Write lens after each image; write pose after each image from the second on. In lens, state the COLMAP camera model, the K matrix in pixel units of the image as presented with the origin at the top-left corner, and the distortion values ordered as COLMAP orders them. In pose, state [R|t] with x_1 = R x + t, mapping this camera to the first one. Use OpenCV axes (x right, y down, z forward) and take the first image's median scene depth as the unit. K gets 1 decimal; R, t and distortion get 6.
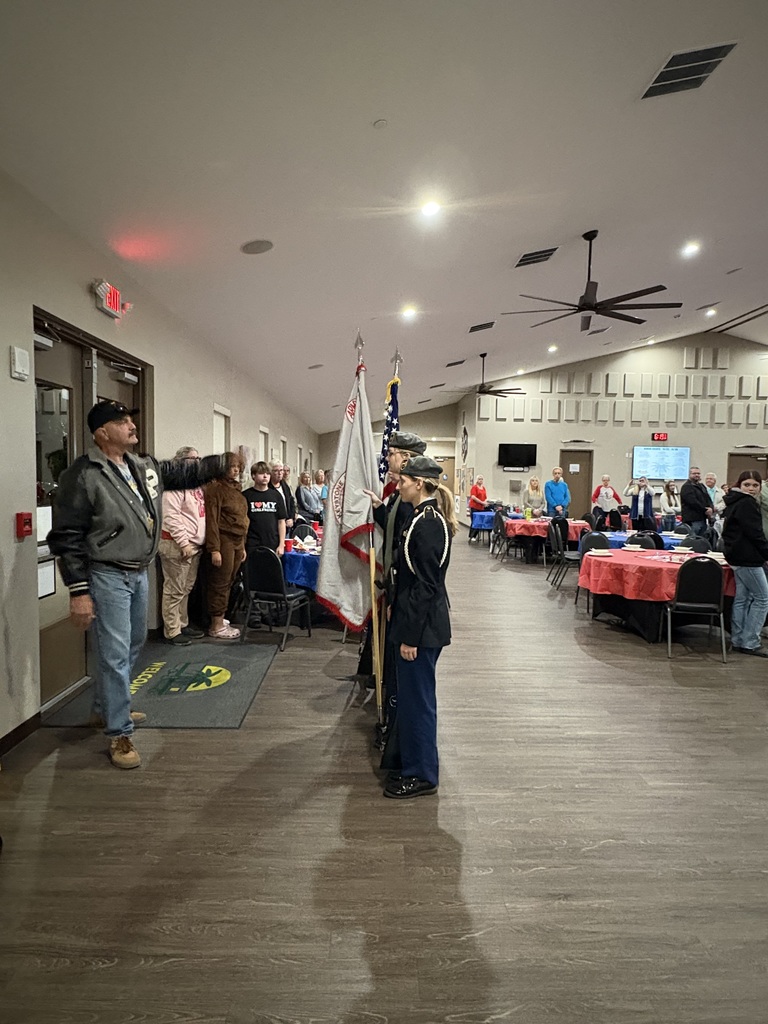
lens RADIAL K [[599.8, 0, 381.8], [0, 599.8, 510.3], [0, 0, 1]] dist [-0.010113, -0.001089]
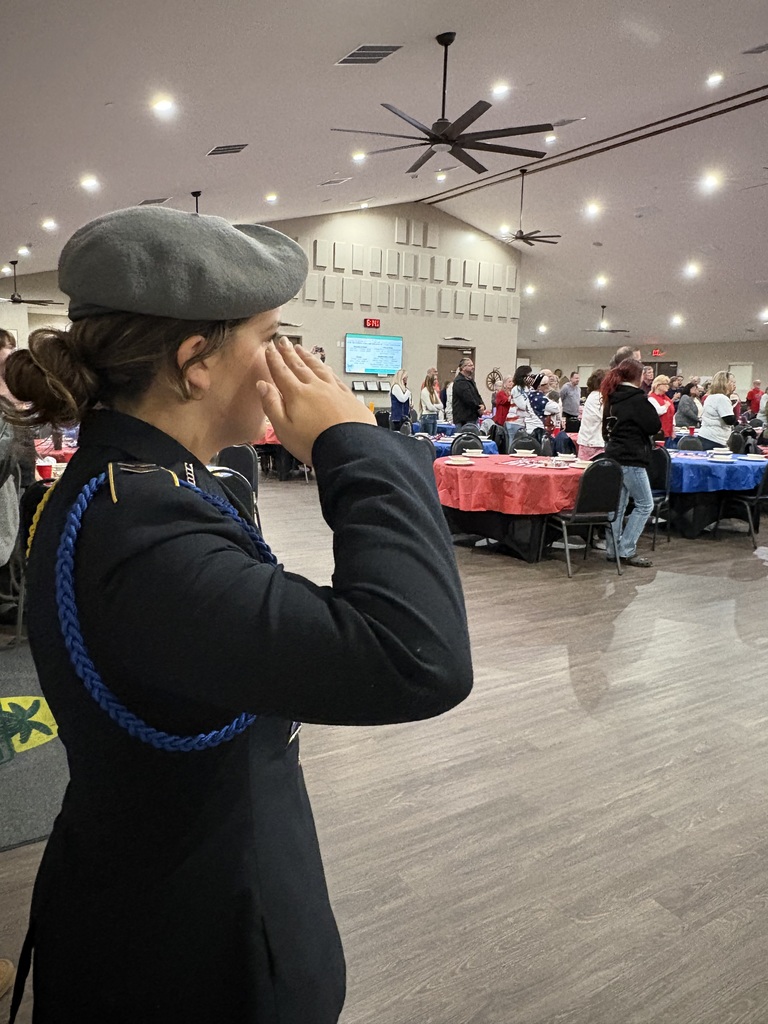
lens RADIAL K [[741.2, 0, 383.7], [0, 741.2, 512.4], [0, 0, 1]] dist [-0.007323, 0.006572]
pose [[0.856287, -0.083382, 0.509726, -0.137063], [0.015042, 0.990490, 0.136757, 0.000244], [-0.516282, -0.109435, 0.849398, 0.107435]]
